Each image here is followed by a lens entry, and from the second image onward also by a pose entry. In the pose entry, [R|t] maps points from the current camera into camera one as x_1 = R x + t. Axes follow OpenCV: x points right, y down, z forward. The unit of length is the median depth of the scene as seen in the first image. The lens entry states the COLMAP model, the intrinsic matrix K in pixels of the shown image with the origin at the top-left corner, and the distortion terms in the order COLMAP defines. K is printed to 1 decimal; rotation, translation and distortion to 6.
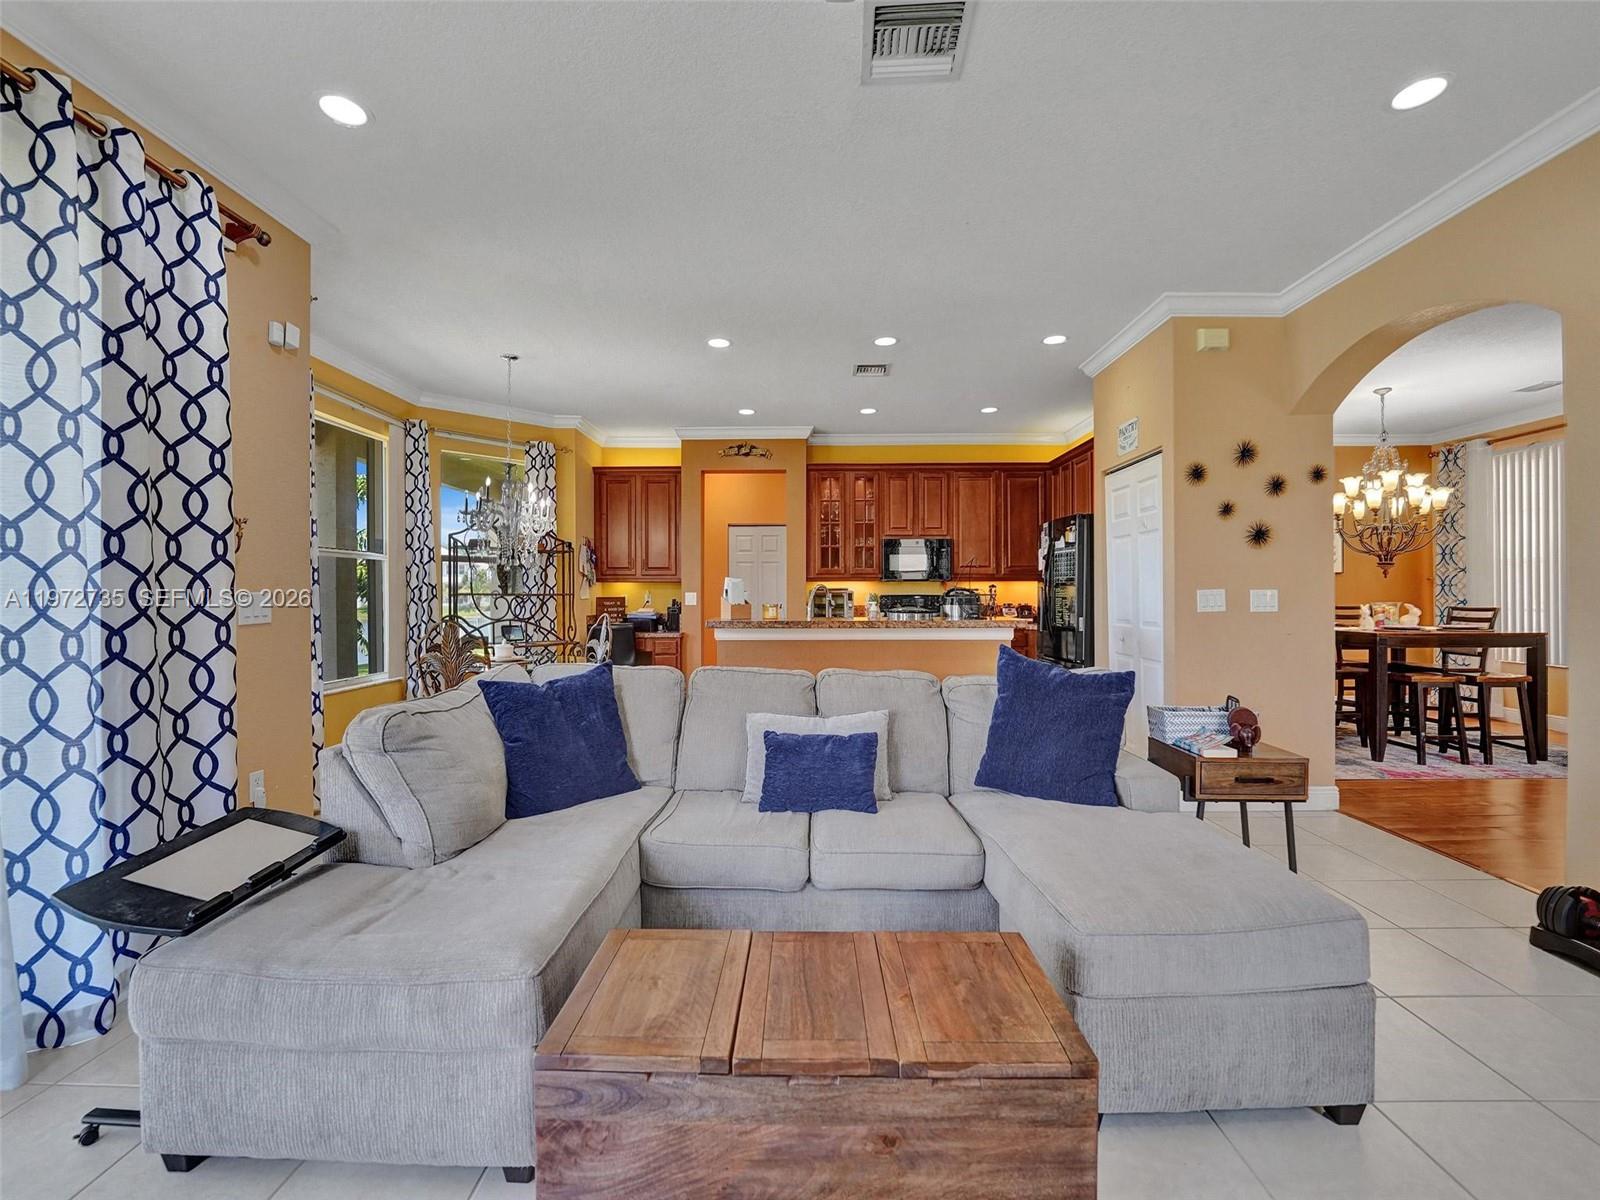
lens RADIAL K [[651.0, 0, 792.9], [0, 651.0, 591.2], [0, 0, 1]] dist [-0.025880, 0.000274]
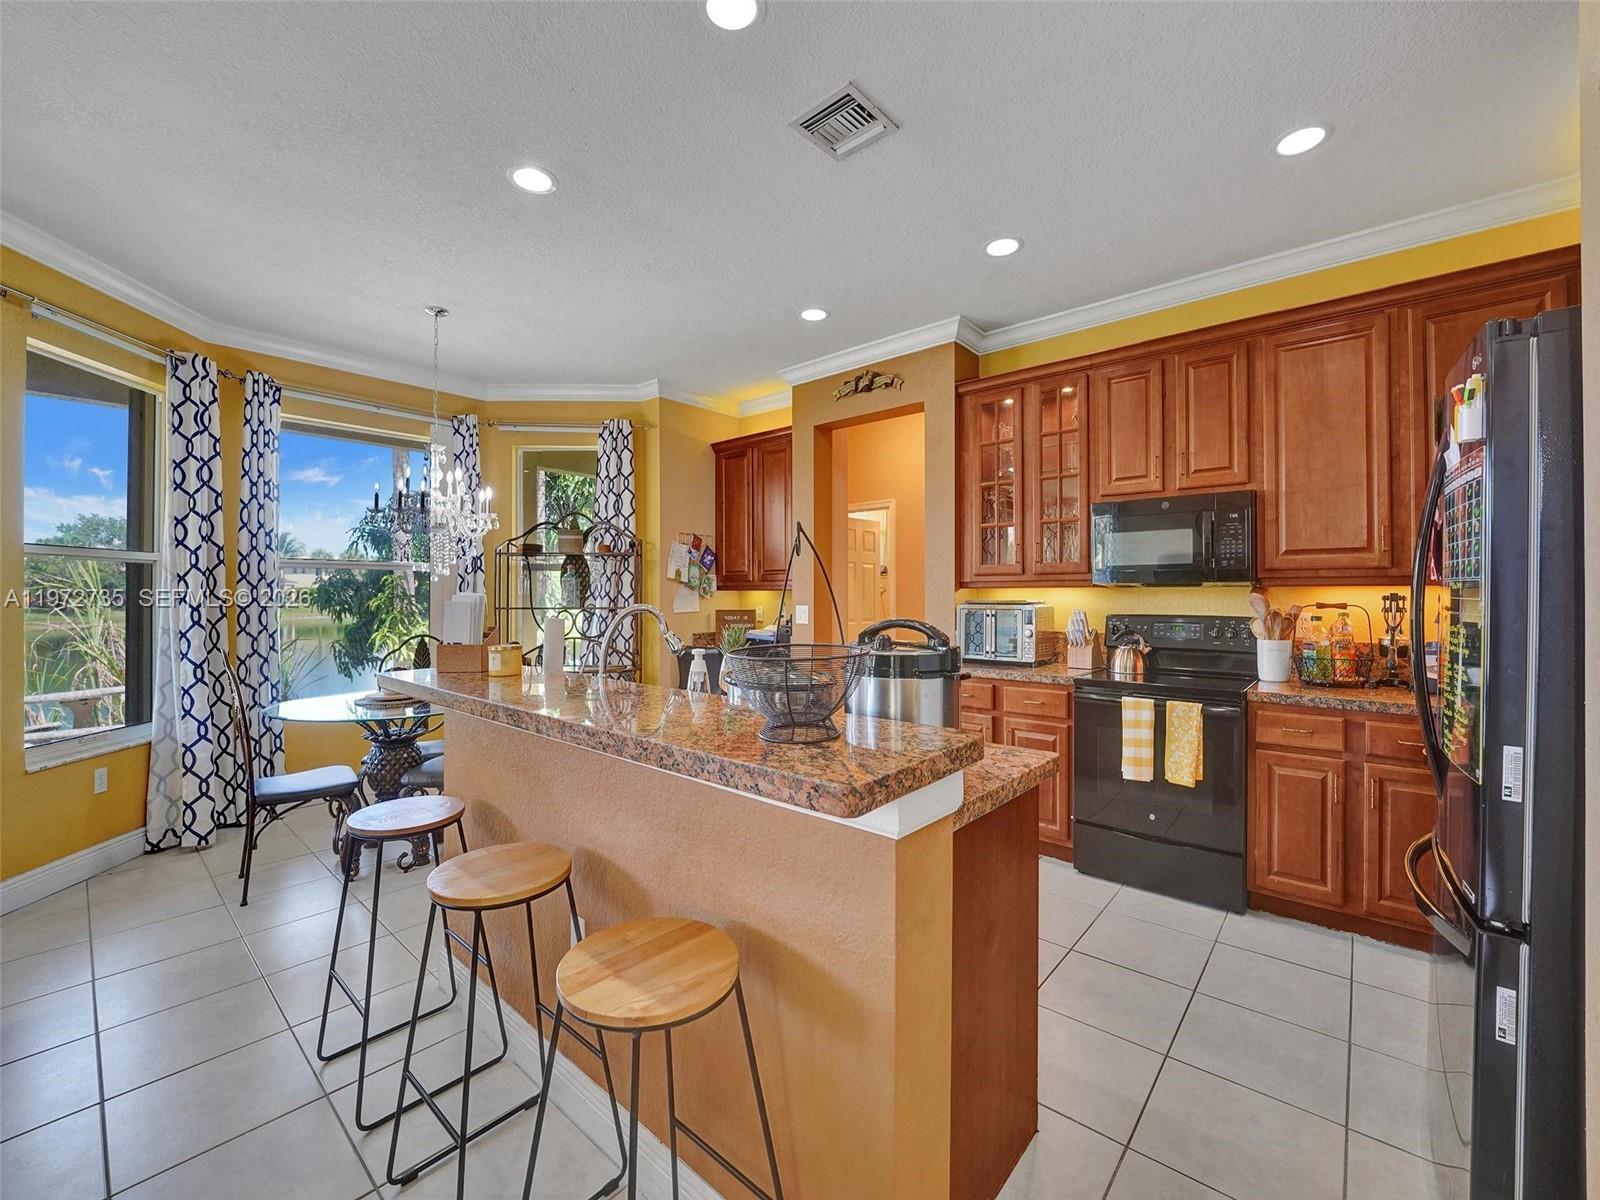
lens RADIAL K [[654.1, 0, 805.1], [0, 654.1, 597.2], [0, 0, 1]] dist [-0.028263, 0.000864]
pose [[0.770637, 0.003080, -0.637267, 0.314815], [0.002796, 0.999962, 0.008215, -0.013989], [0.637268, -0.008112, 0.770599, 0.515729]]
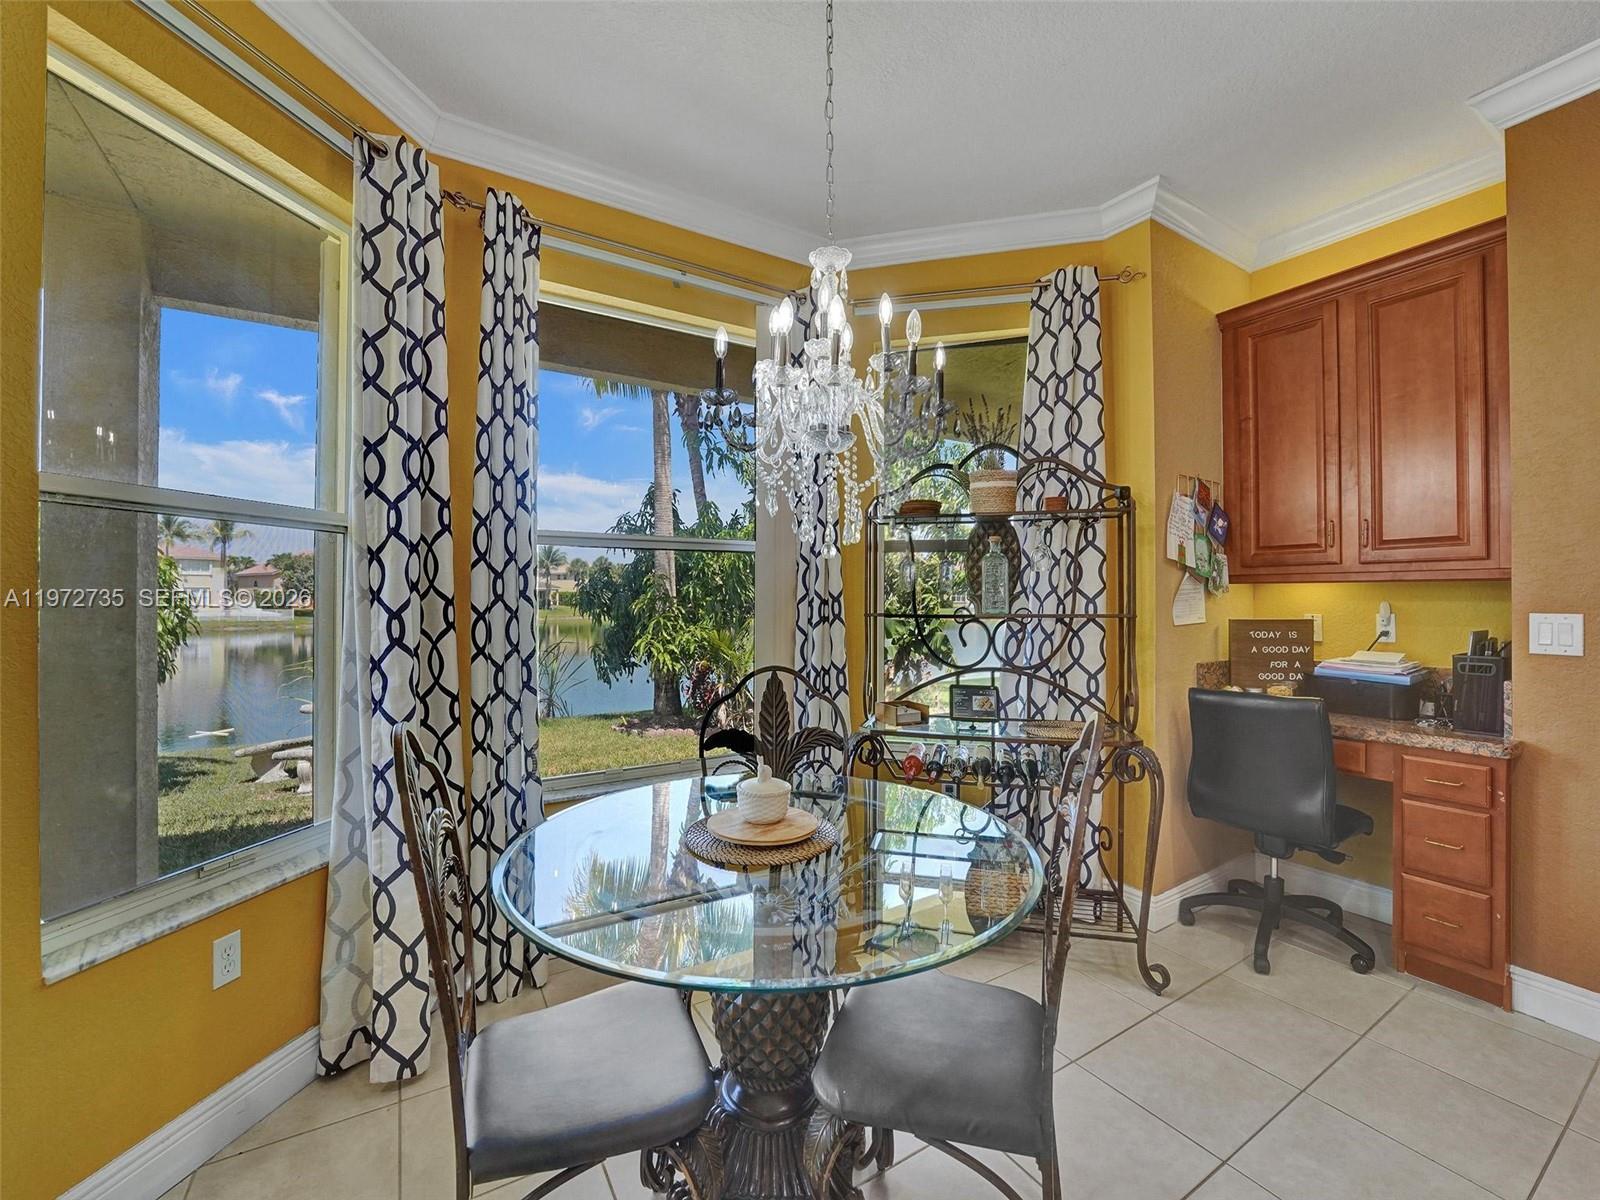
lens RADIAL K [[649.8, 0, 805.6], [0, 649.8, 602.4], [0, 0, 1]] dist [-0.027092, -0.000315]
pose [[0.542471, 0.005595, -0.840056, -0.112965], [0.004355, 0.999946, 0.009472, -0.008077], [0.840063, -0.008797, 0.542417, 0.604885]]
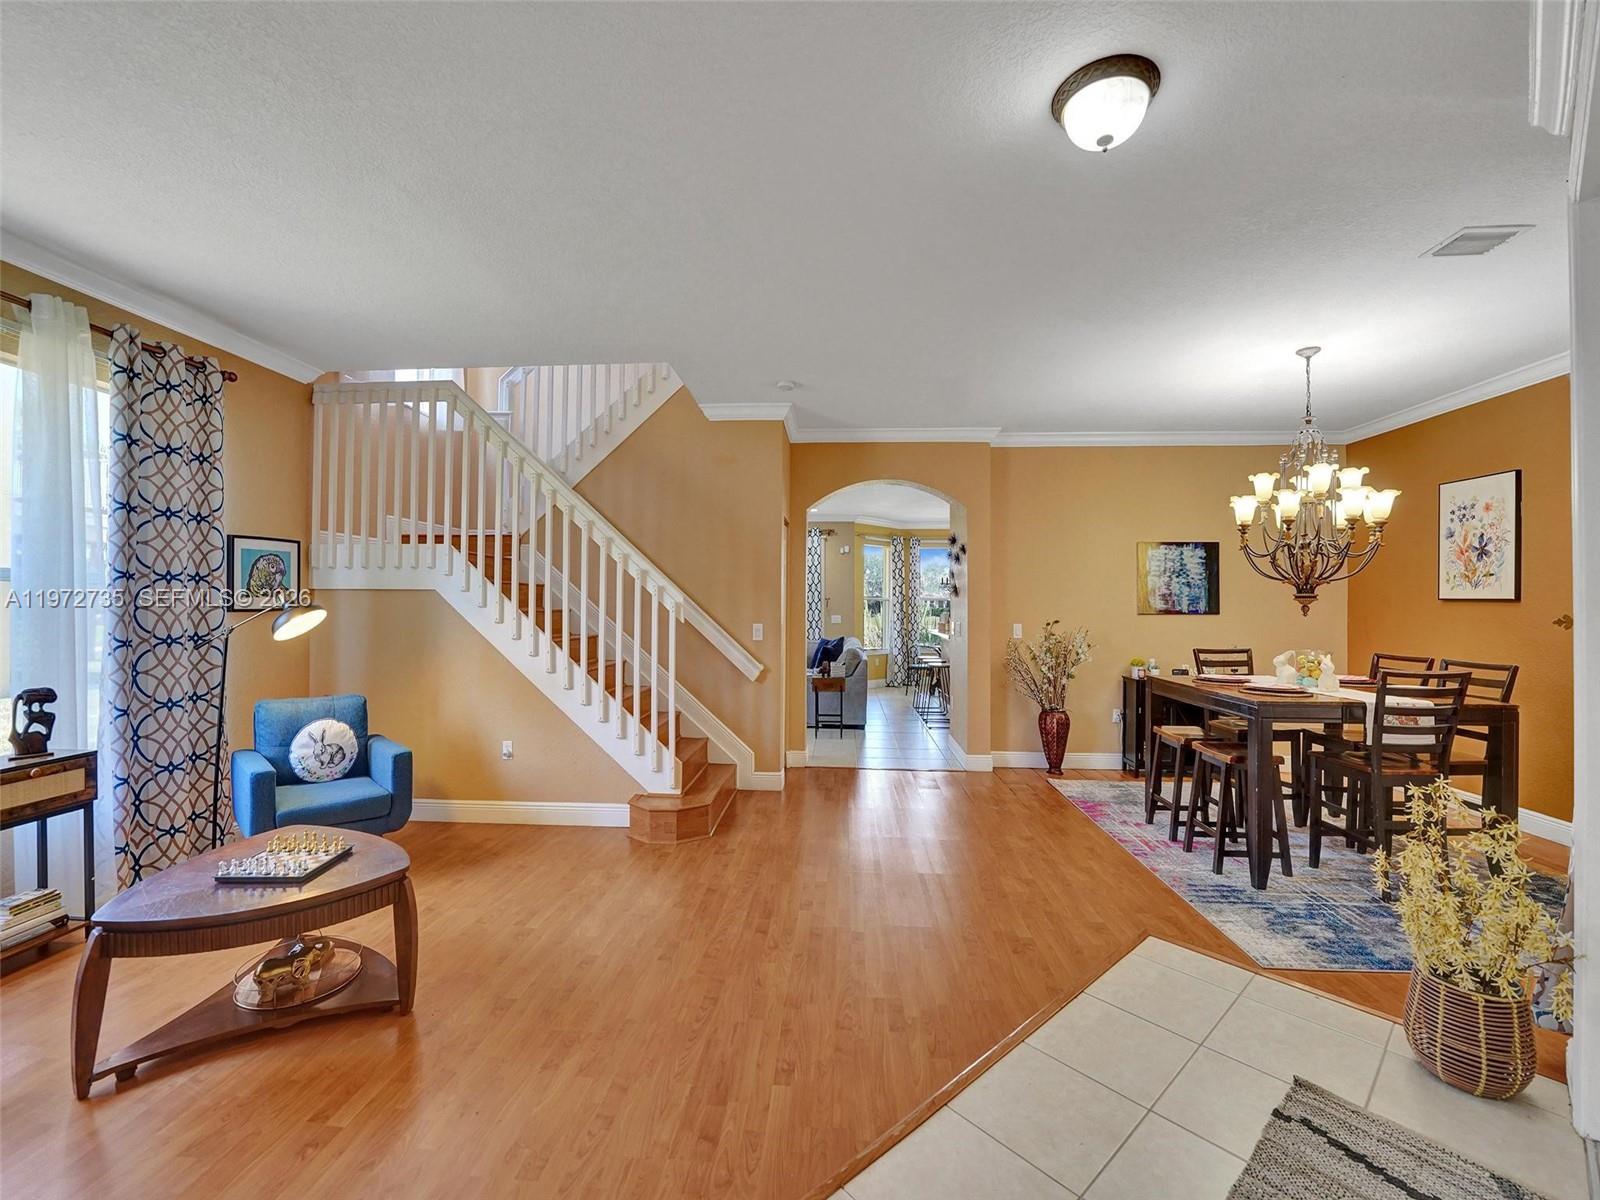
lens RADIAL K [[654.1, 0, 805.1], [0, 654.1, 597.2], [0, 0, 1]] dist [-0.028263, 0.000864]
pose [[-0.036008, -0.012412, -0.999274, 1.451726], [-0.001397, 0.999923, -0.012370, -0.027925], [0.999351, 0.000950, -0.036022, 0.405611]]
